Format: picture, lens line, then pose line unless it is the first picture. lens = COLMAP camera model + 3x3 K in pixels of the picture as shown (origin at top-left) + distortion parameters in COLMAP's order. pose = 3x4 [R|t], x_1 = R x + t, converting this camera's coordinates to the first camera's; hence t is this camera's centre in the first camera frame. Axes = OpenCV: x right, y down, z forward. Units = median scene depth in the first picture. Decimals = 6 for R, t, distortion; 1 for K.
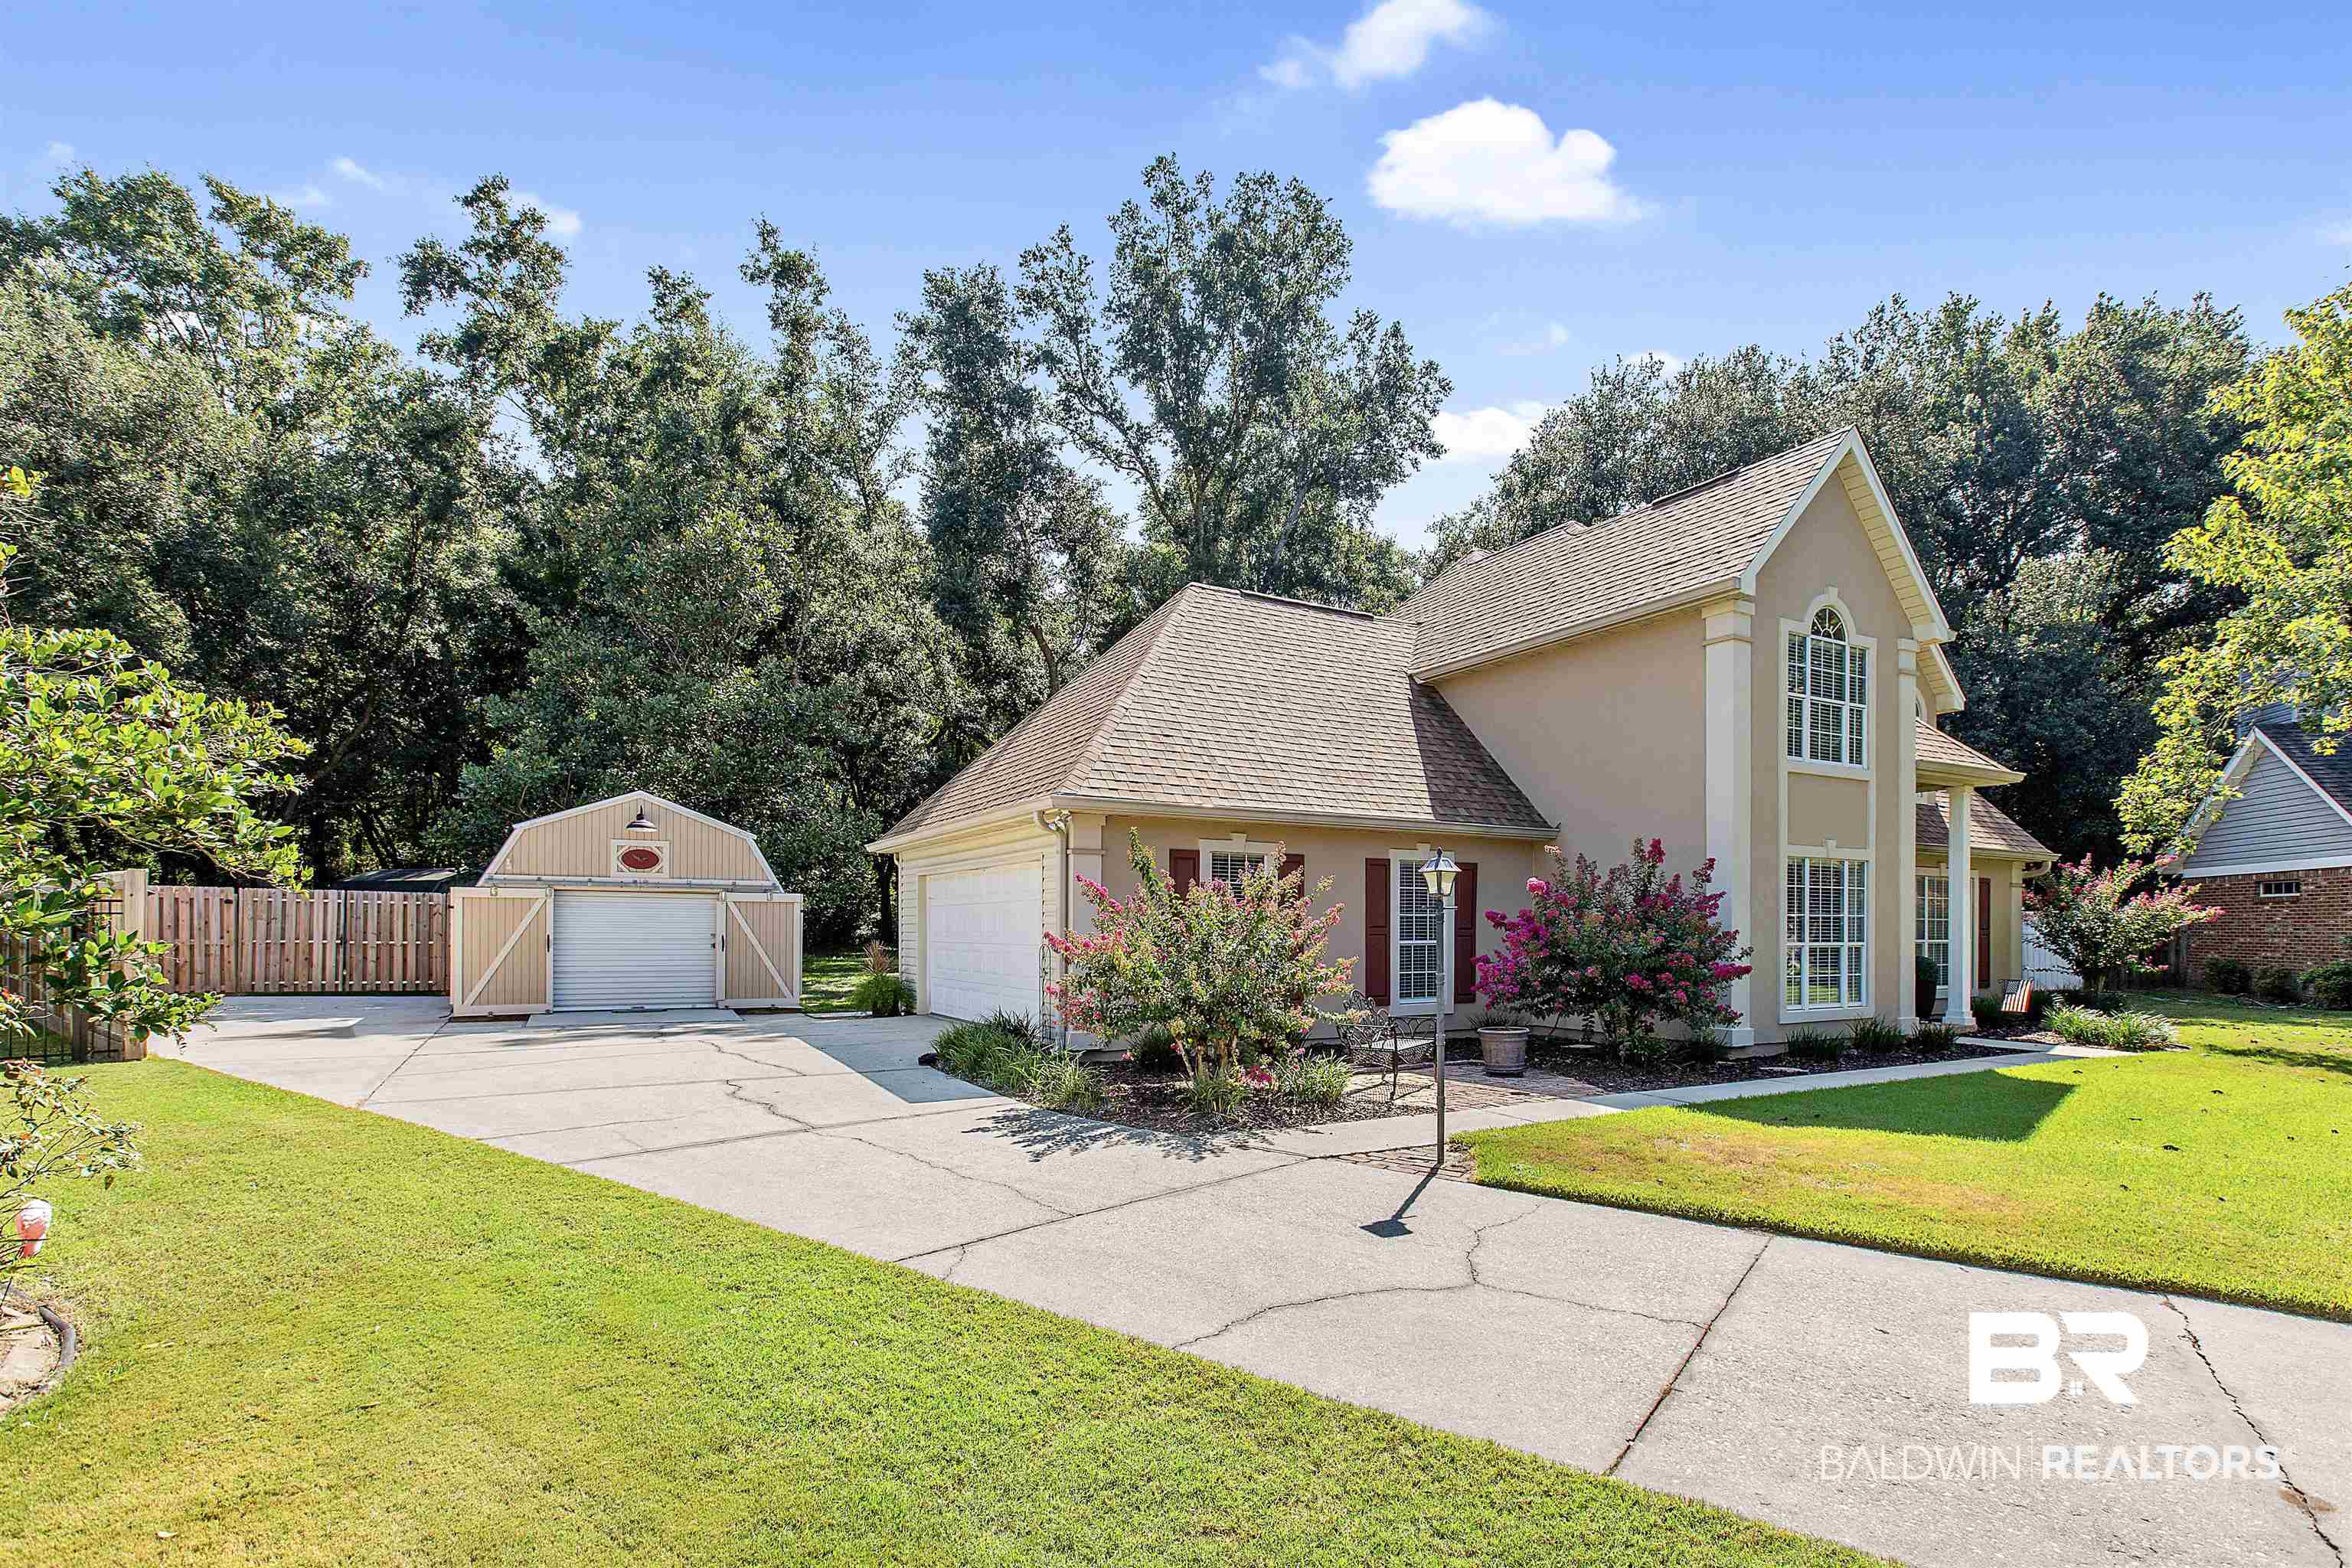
lens RADIAL K [[1082.3, 0, 1145.8], [0, 1082.3, 870.8], [0, 0, 1]] dist [-0.002387, -0.000848]
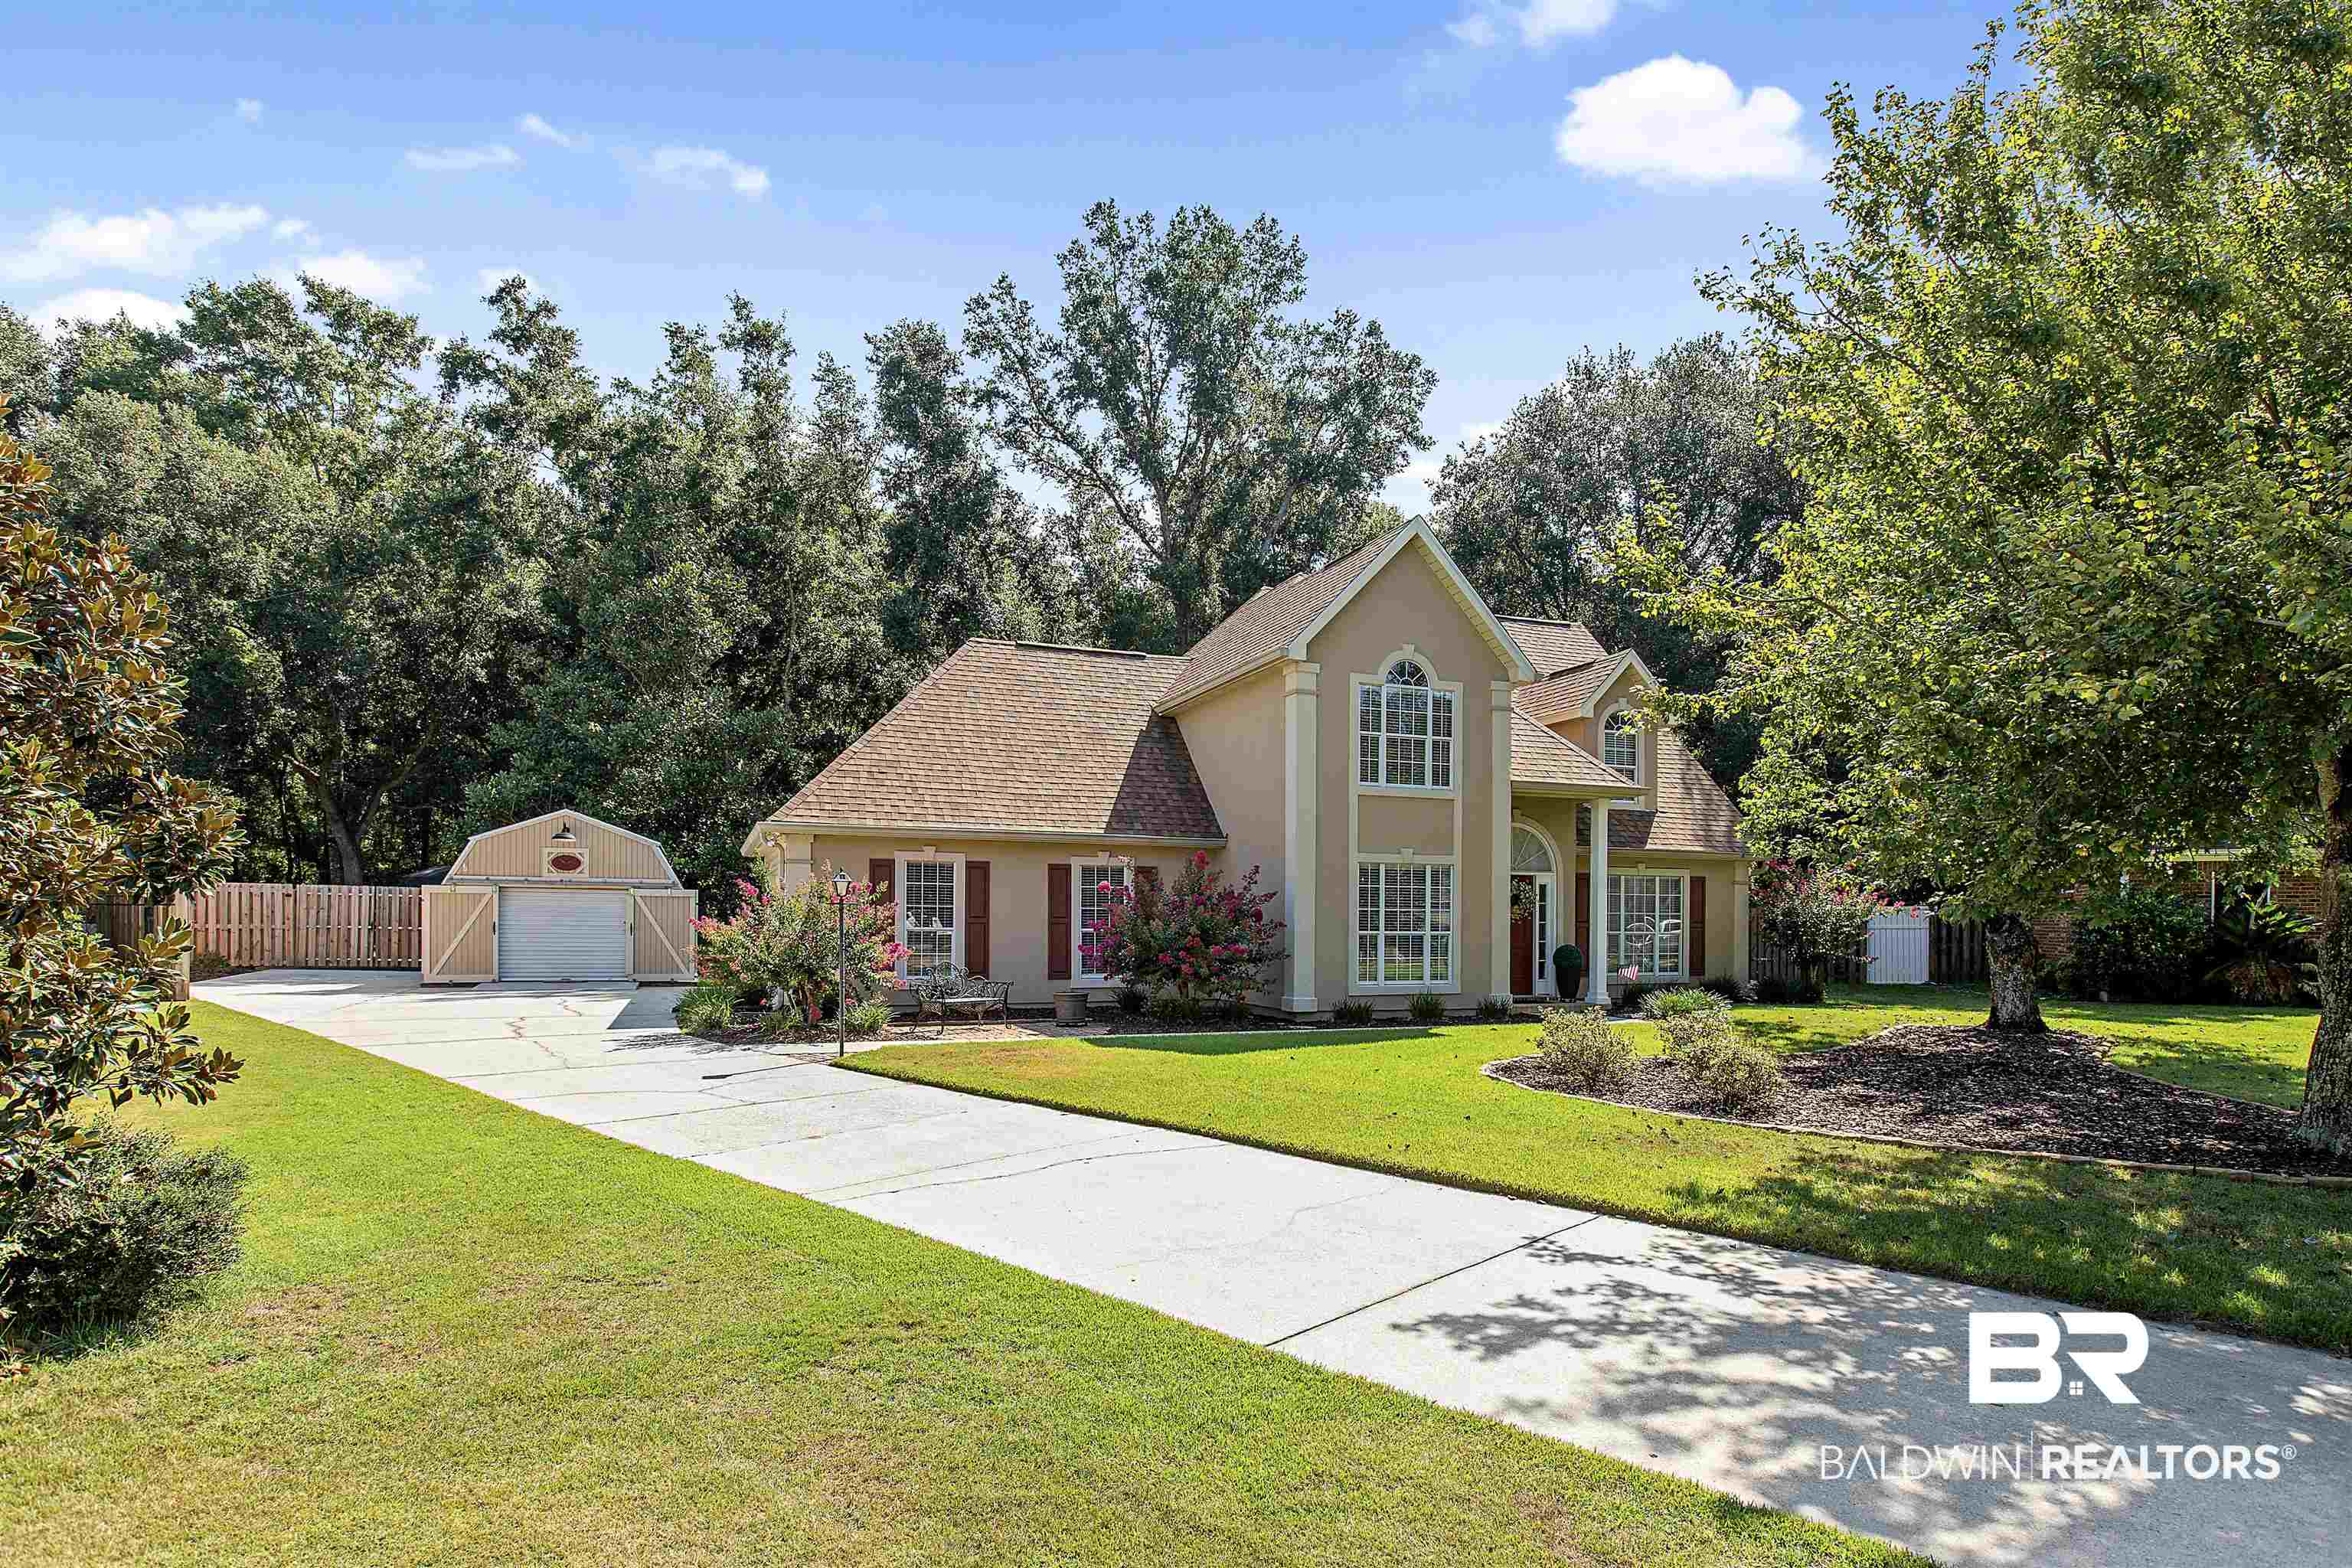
lens RADIAL K [[1209.3, 0, 1163.0], [0, 1209.3, 852.9], [0, 0, 1]] dist [-0.005228, 0.000661]
pose [[0.991163, -0.003384, -0.132605, 0.274428], [0.002832, 0.999987, -0.004348, -0.009303], [0.132618, 0.003934, 0.991159, -0.209285]]
